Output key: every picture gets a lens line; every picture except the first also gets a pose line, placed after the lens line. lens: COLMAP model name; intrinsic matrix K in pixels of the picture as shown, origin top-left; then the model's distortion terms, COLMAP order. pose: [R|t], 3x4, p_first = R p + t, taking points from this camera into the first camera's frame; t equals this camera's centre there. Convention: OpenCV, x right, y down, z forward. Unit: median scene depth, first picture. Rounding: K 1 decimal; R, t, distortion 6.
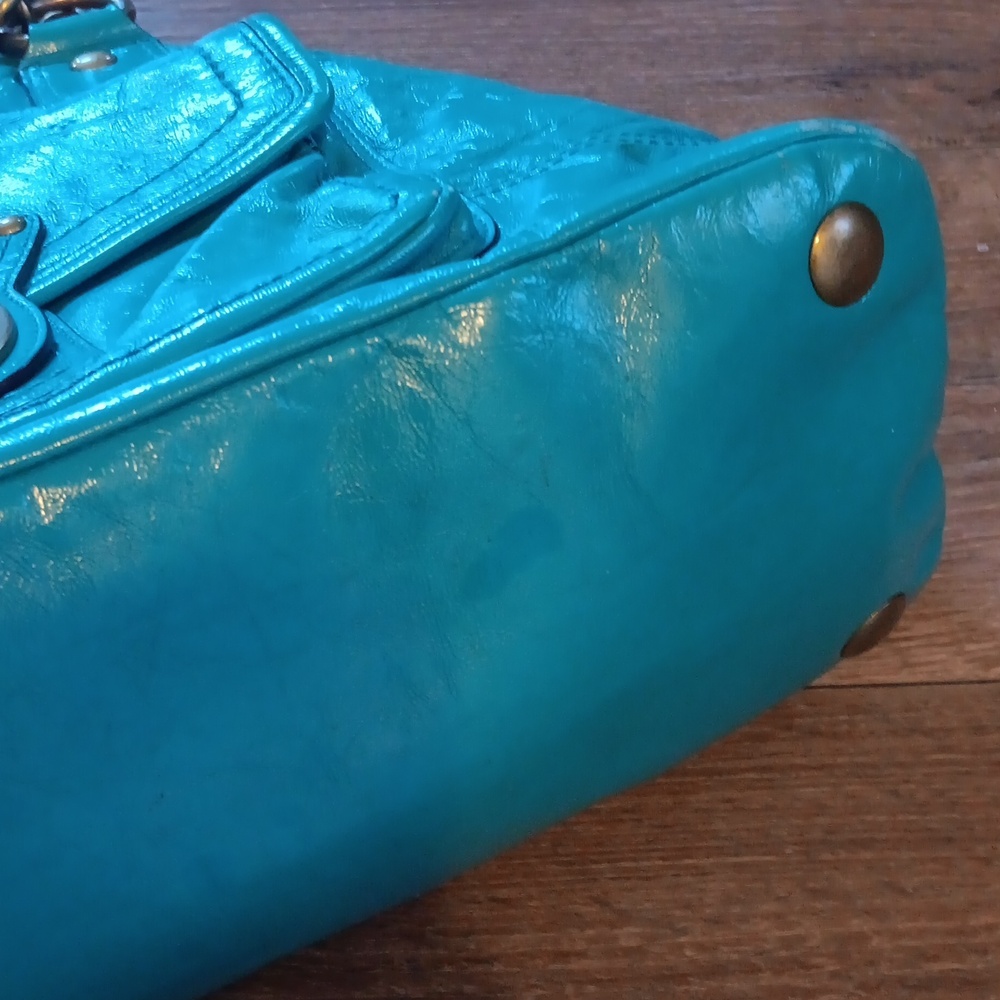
lens RADIAL K [[1657.1, 0, 500.0], [0, 1657.1, 500.0], [0, 0, 1]] dist [0.145970, -0.413525]
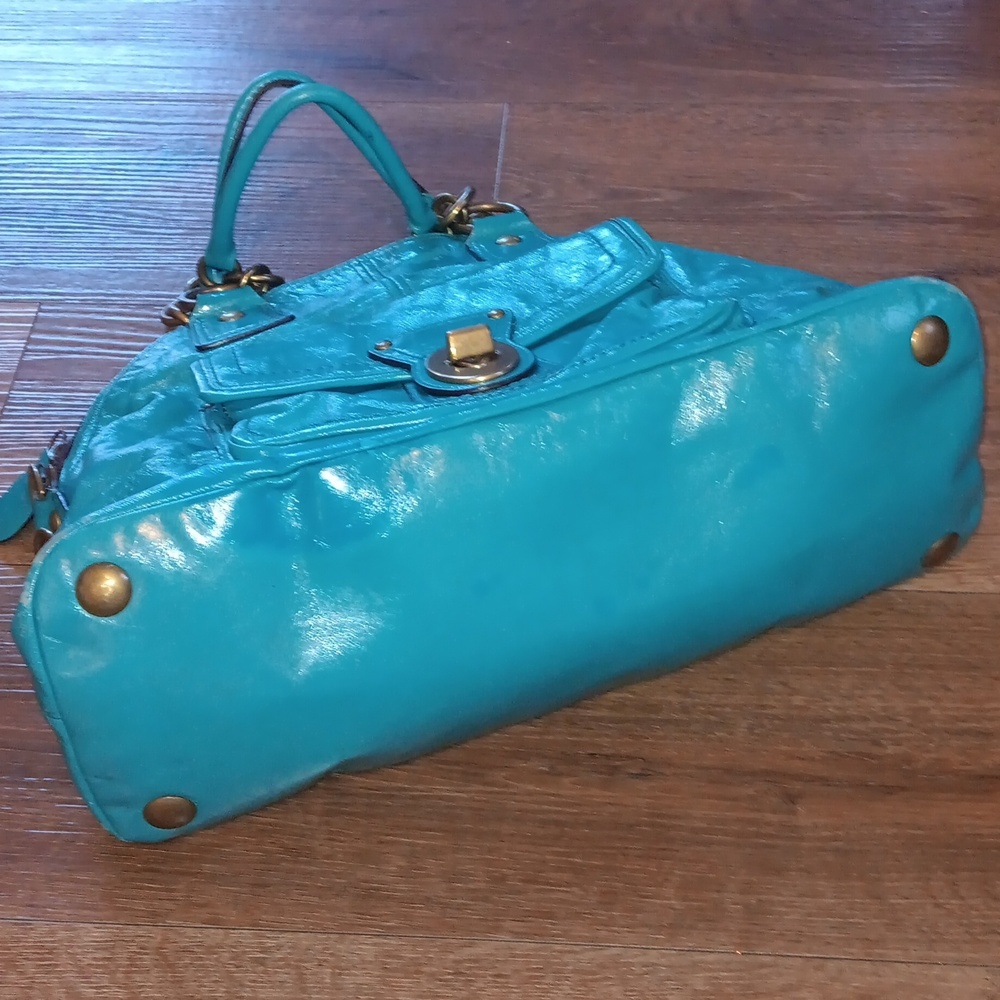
lens RADIAL K [[1657.1, 0, 500.0], [0, 1657.1, 500.0], [0, 0, 1]] dist [0.145970, -0.413525]
pose [[0.994712, 0.067795, -0.077154, -0.125818], [-0.077520, 0.988351, -0.130973, 0.306589], [0.067376, 0.136261, 0.988379, -0.891235]]
